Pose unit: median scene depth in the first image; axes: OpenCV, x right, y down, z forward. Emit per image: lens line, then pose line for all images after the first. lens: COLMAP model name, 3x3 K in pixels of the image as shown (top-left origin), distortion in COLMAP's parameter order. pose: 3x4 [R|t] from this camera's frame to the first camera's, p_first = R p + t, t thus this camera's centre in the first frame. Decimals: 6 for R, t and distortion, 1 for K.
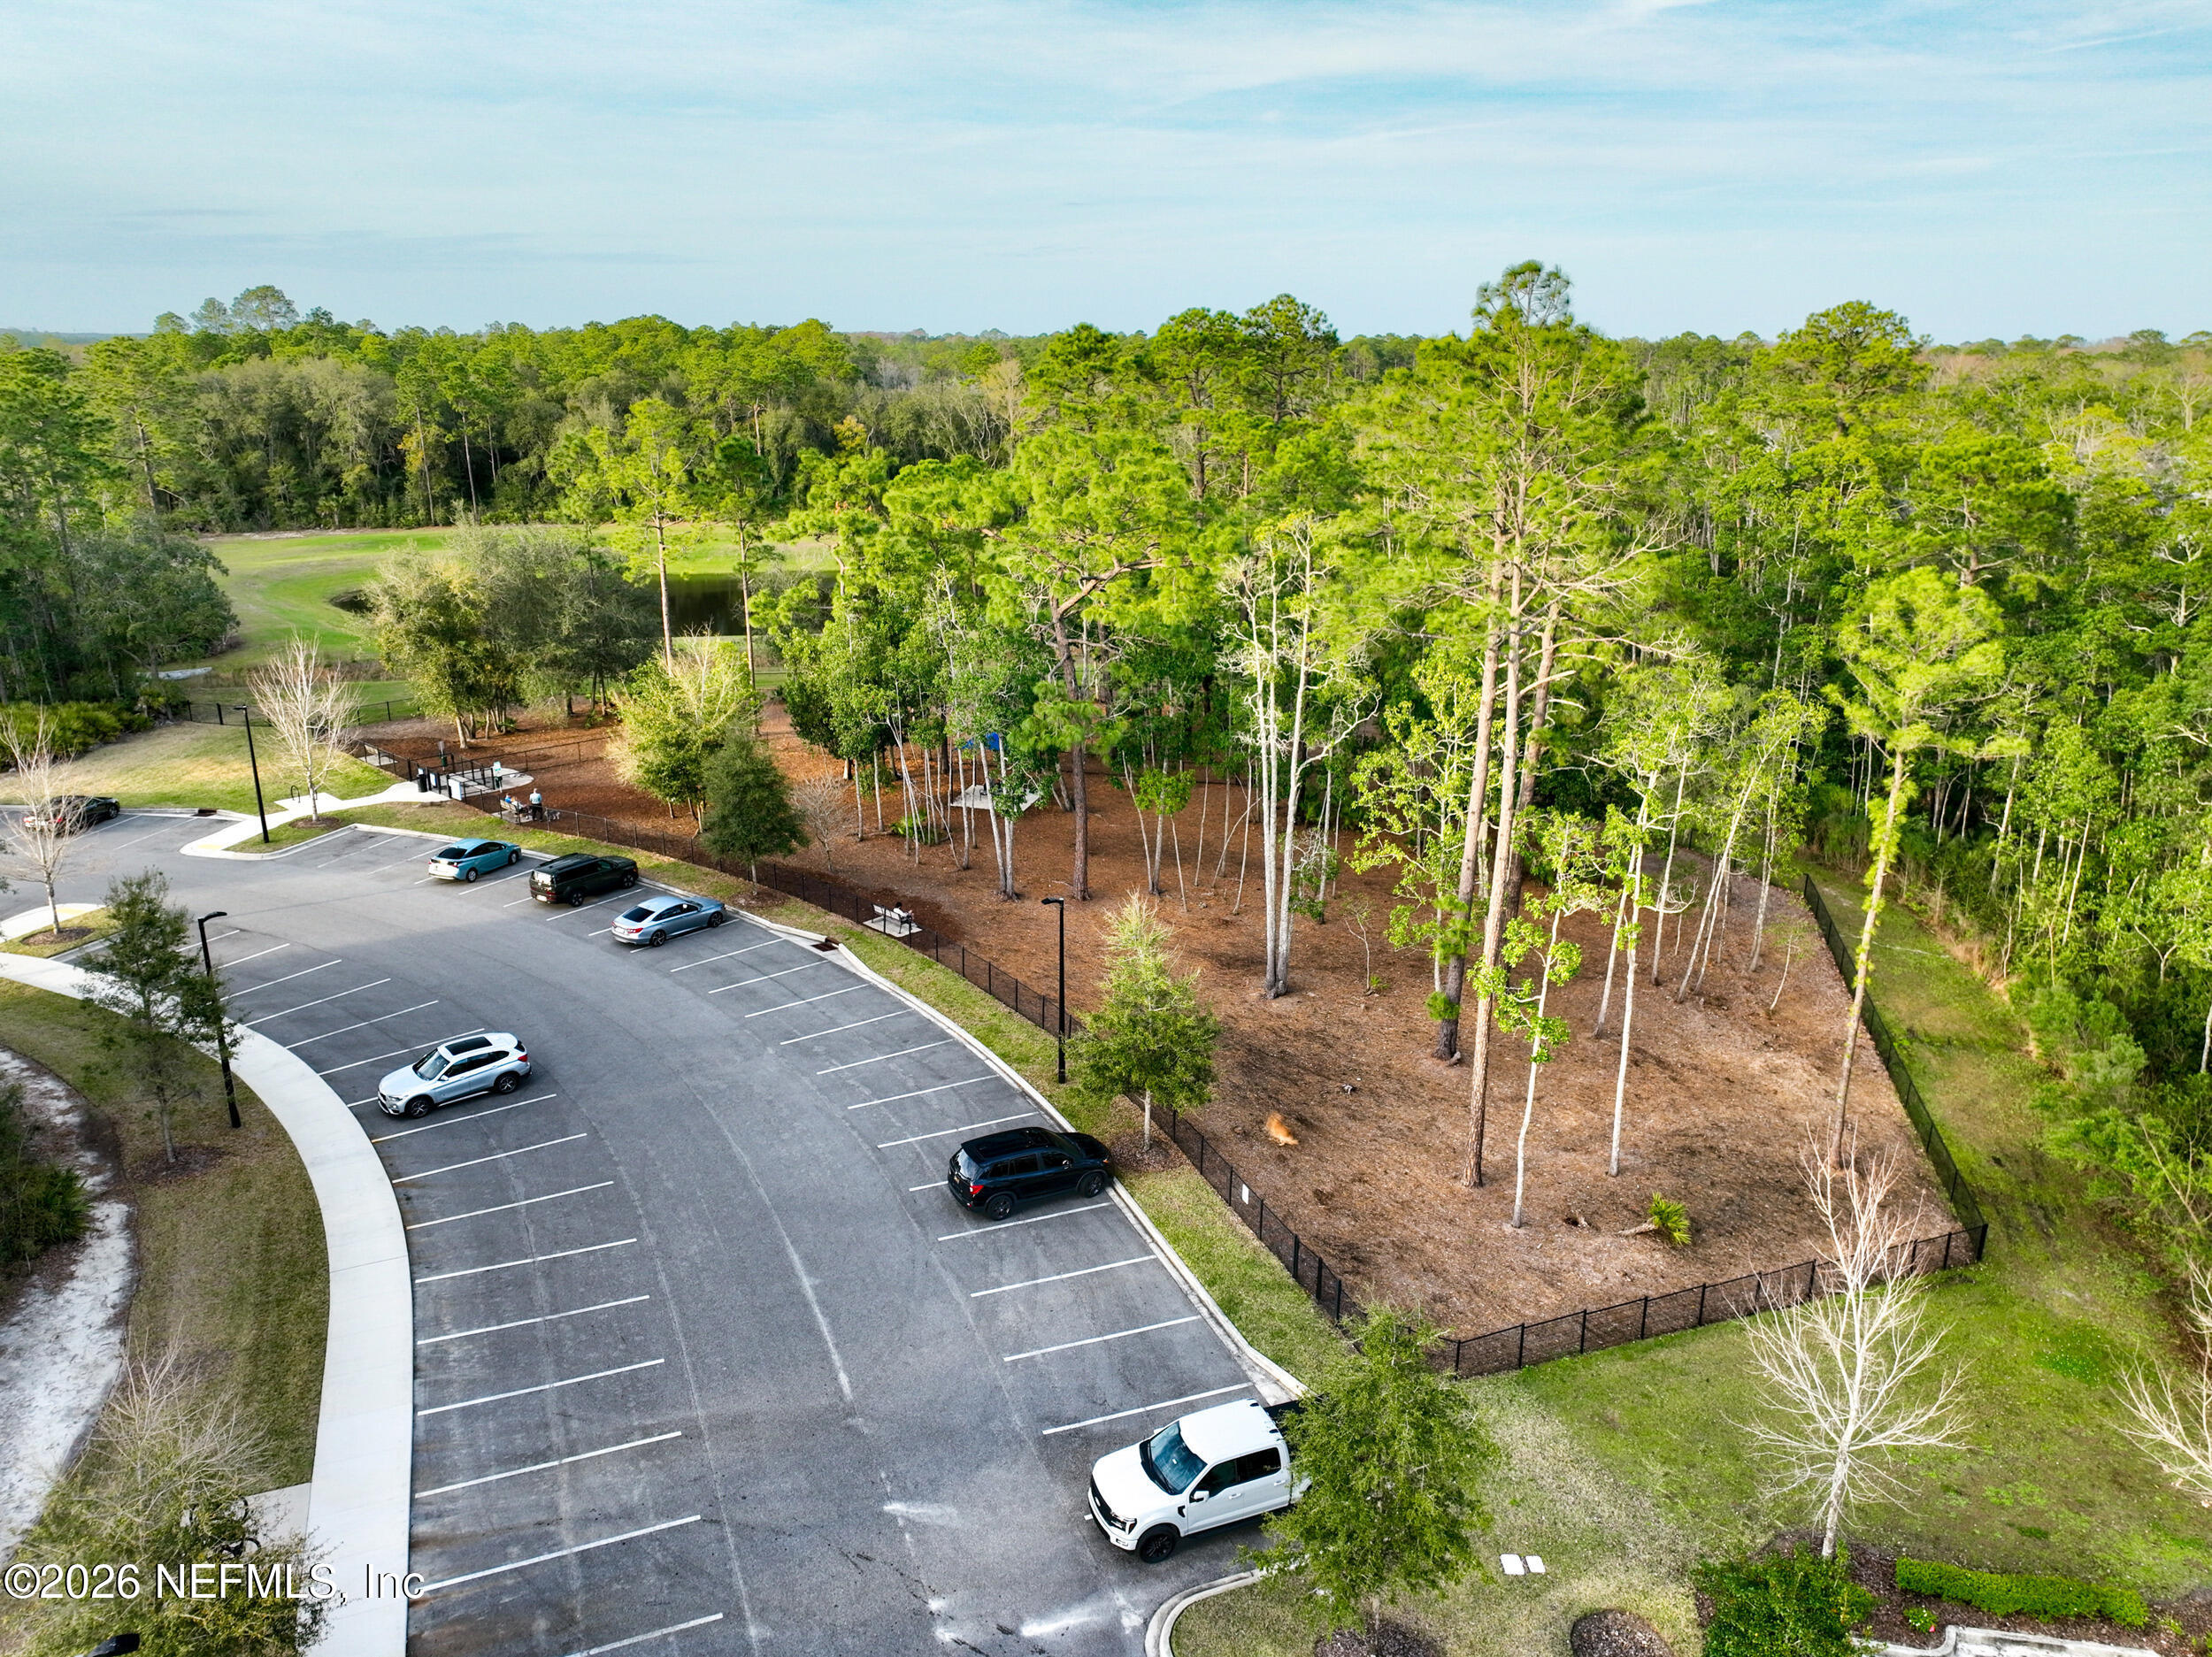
lens RADIAL K [[1562.9, 0, 1106.0], [0, 1562.9, 828.5], [0, 0, 1]] dist [-0.017464, 0.000250]
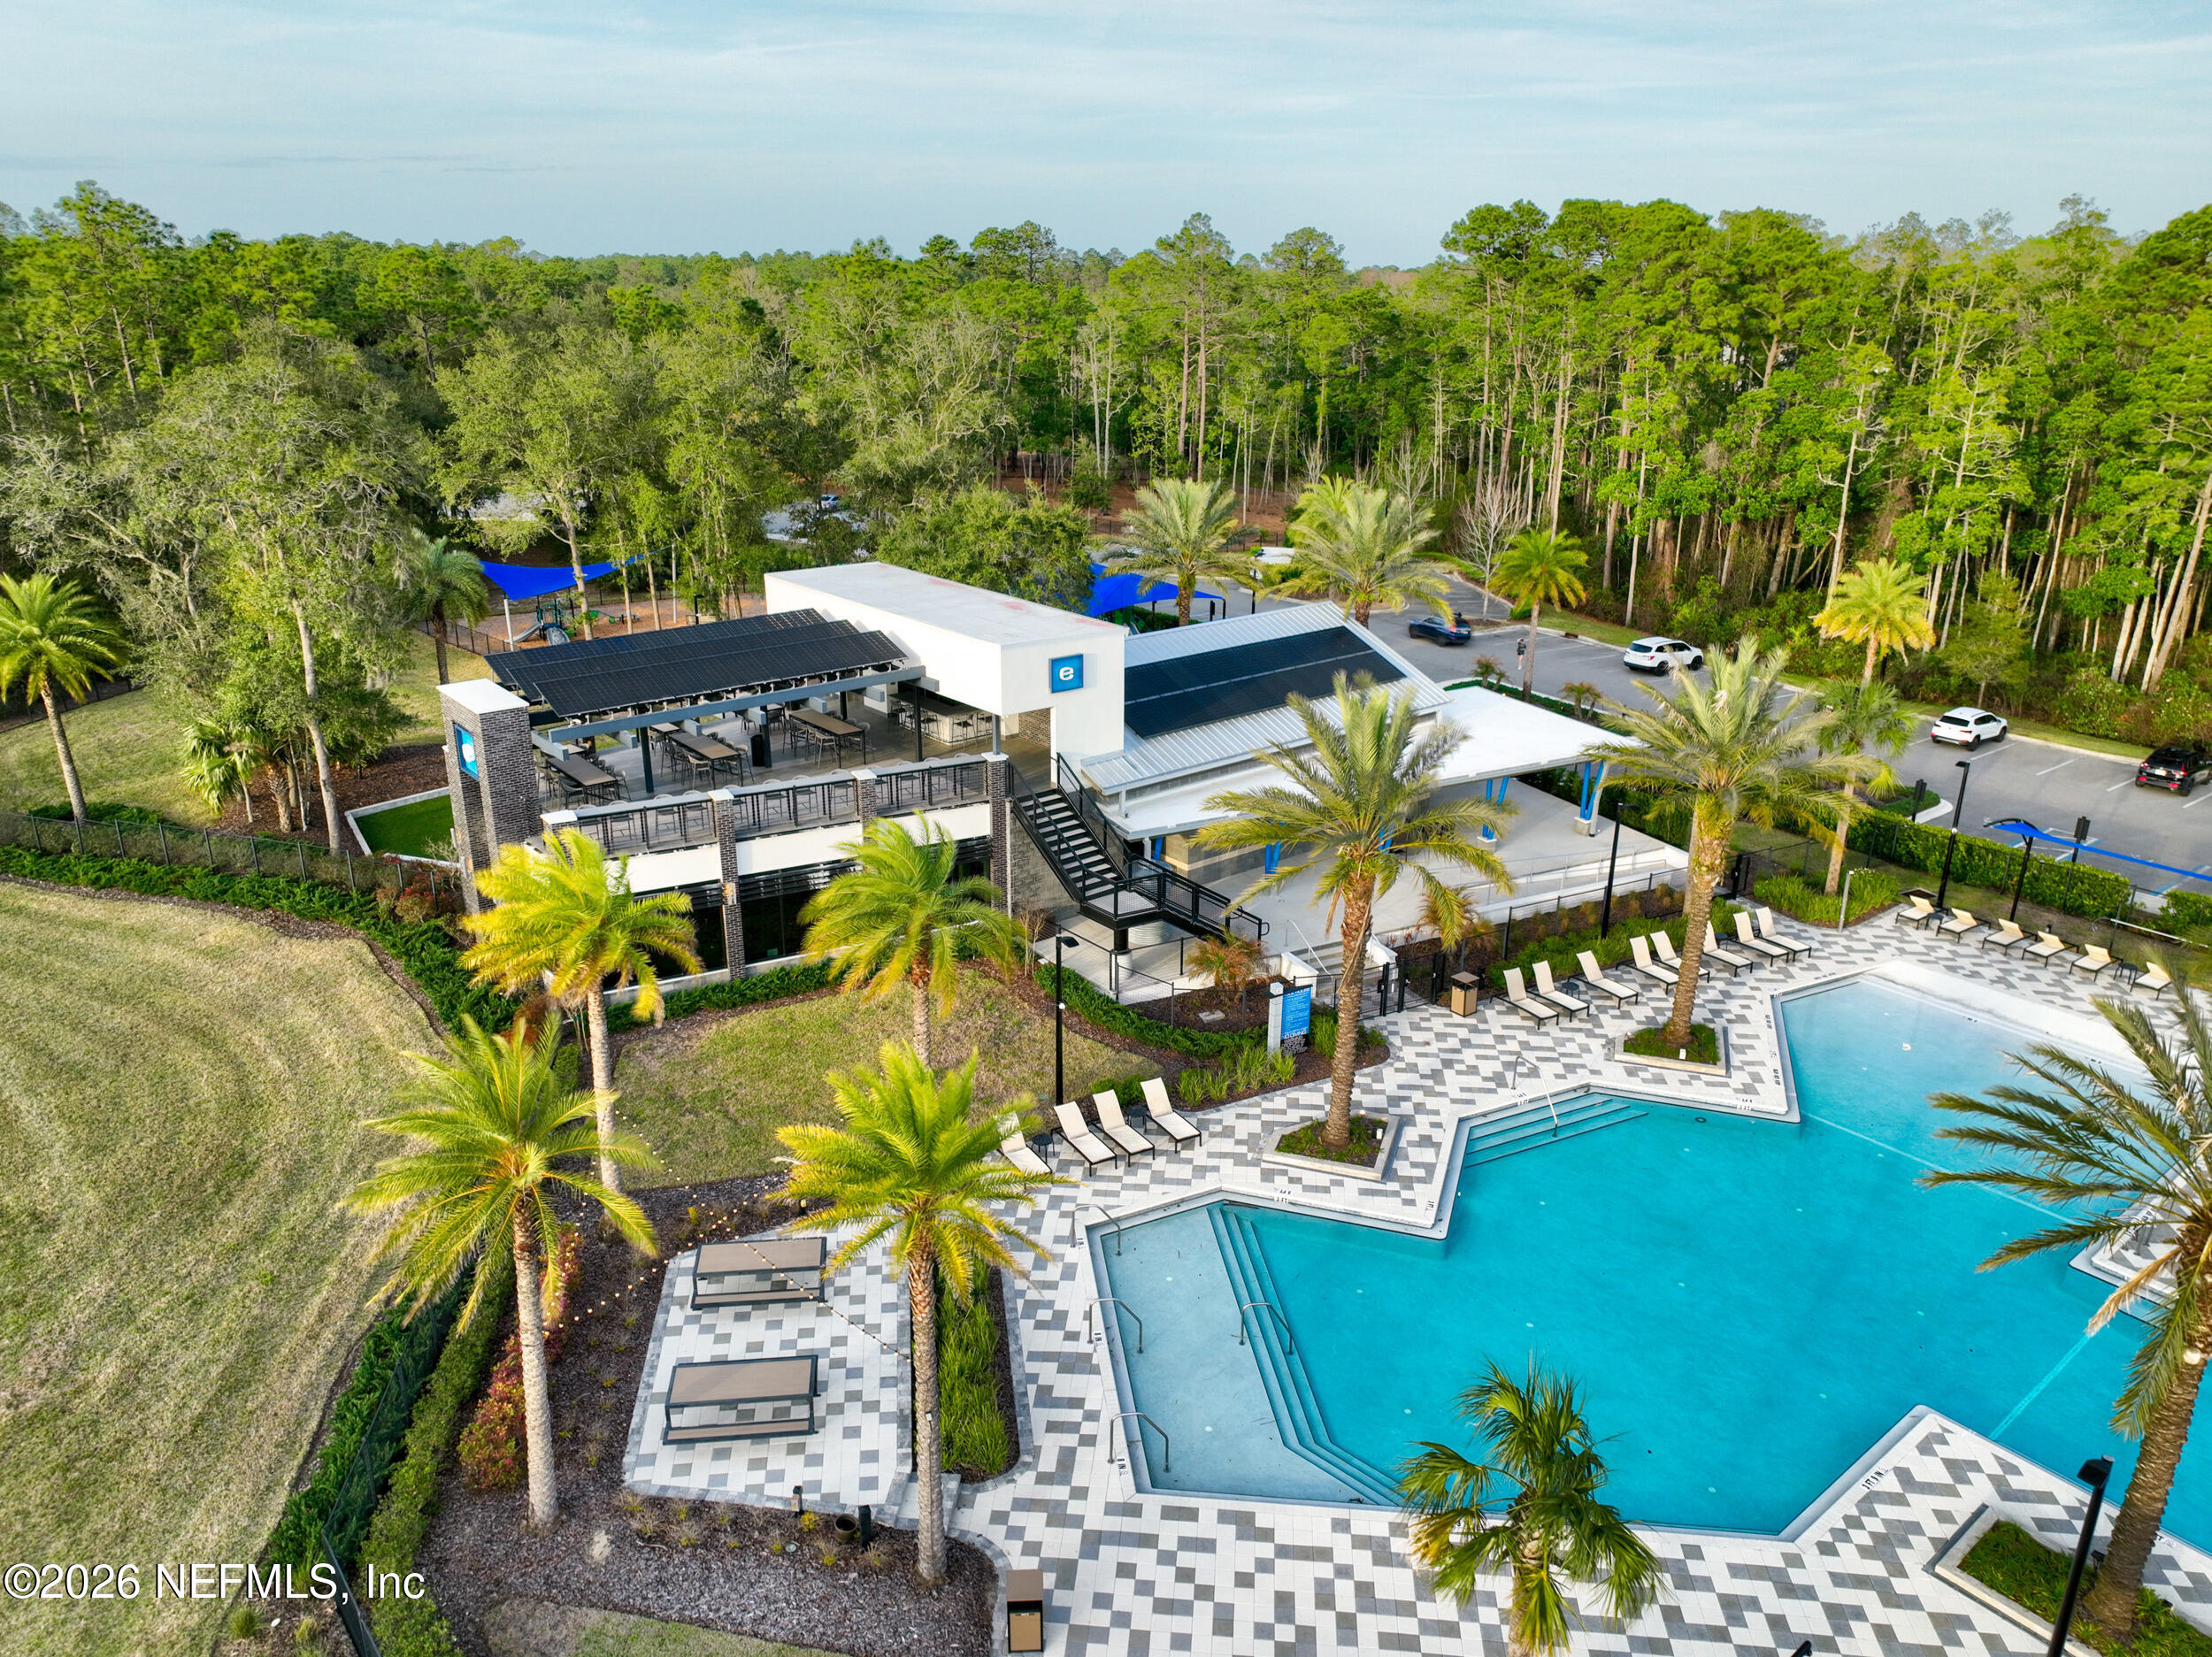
lens RADIAL K [[1562.9, 0, 1106.0], [0, 1562.9, 828.5], [0, 0, 1]] dist [-0.017464, 0.000250]
pose [[0.955930, -0.092854, 0.278526, -0.515383], [0.080616, 0.995221, 0.055101, 0.391888], [-0.282312, -0.030219, 0.958847, -1.144383]]
